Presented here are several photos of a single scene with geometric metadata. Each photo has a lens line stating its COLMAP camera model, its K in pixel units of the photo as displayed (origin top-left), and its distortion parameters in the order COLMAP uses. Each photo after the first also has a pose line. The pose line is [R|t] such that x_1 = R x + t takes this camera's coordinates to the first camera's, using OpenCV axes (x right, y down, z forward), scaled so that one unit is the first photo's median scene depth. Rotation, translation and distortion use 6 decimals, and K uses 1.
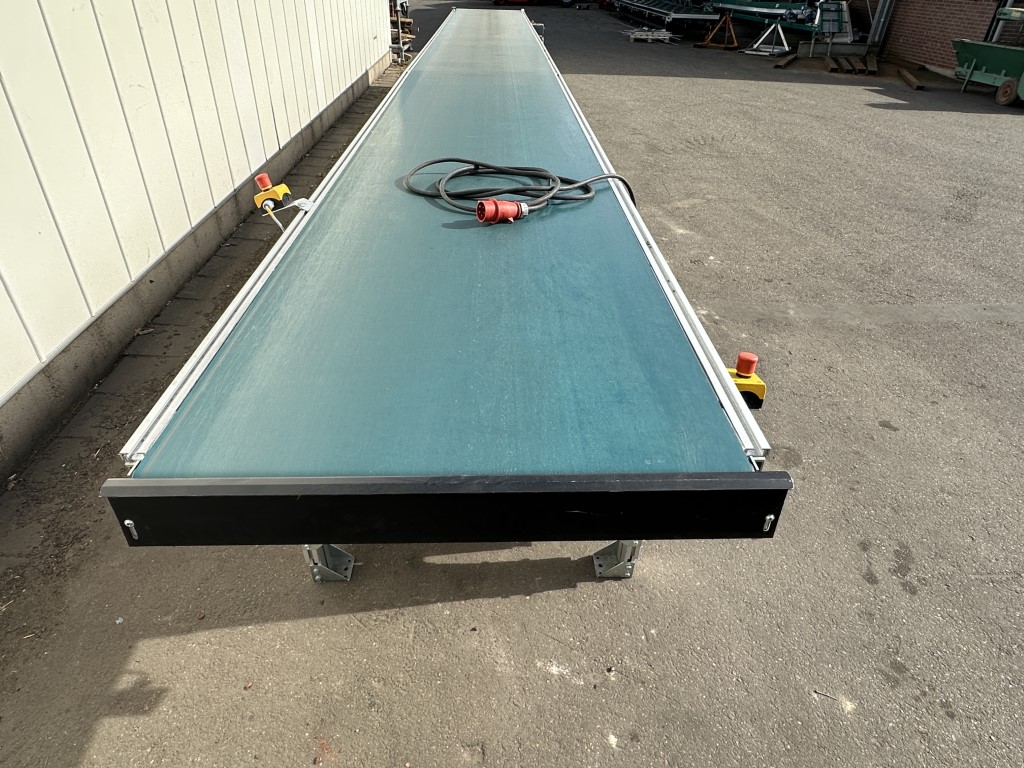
lens RADIAL K [[629.6, 0, 514.7], [0, 629.6, 383.3], [0, 0, 1]] dist [-0.004101, -0.000750]
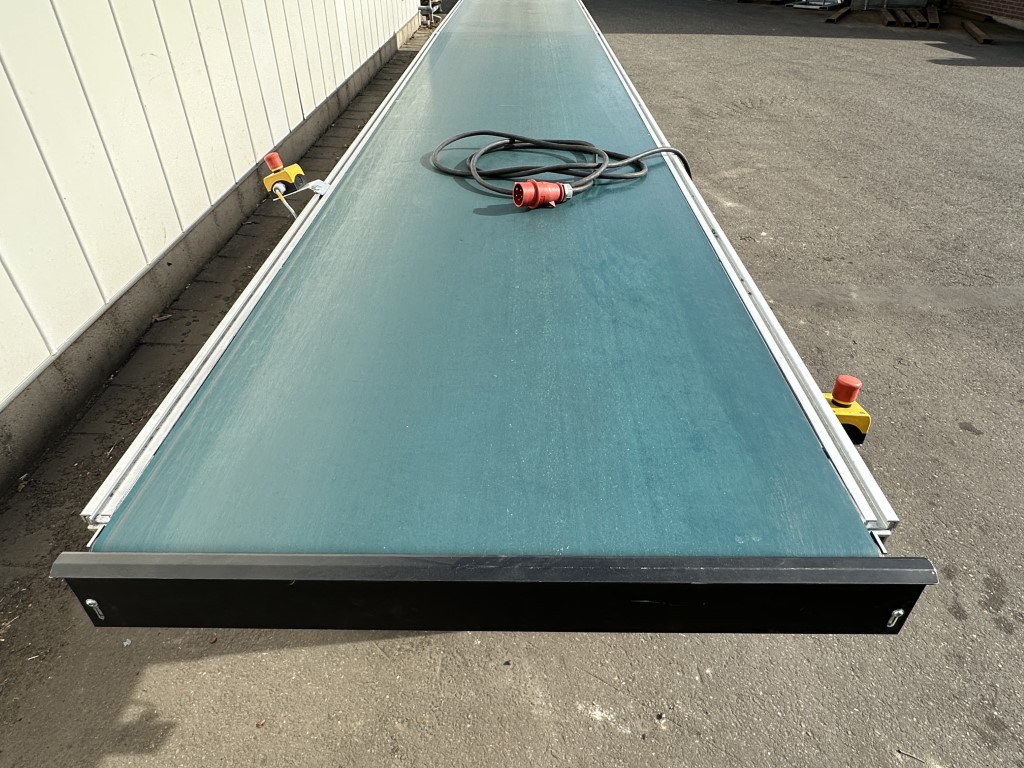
lens RADIAL K [[629.6, 0, 511.1], [0, 629.6, 381.9], [0, 0, 1]] dist [-0.004101, -0.000750]
pose [[0.998615, 0.007768, -0.052034, -0.015357], [-0.005354, 0.998910, 0.046367, -0.053370], [0.052337, -0.046024, 0.997568, 0.117020]]
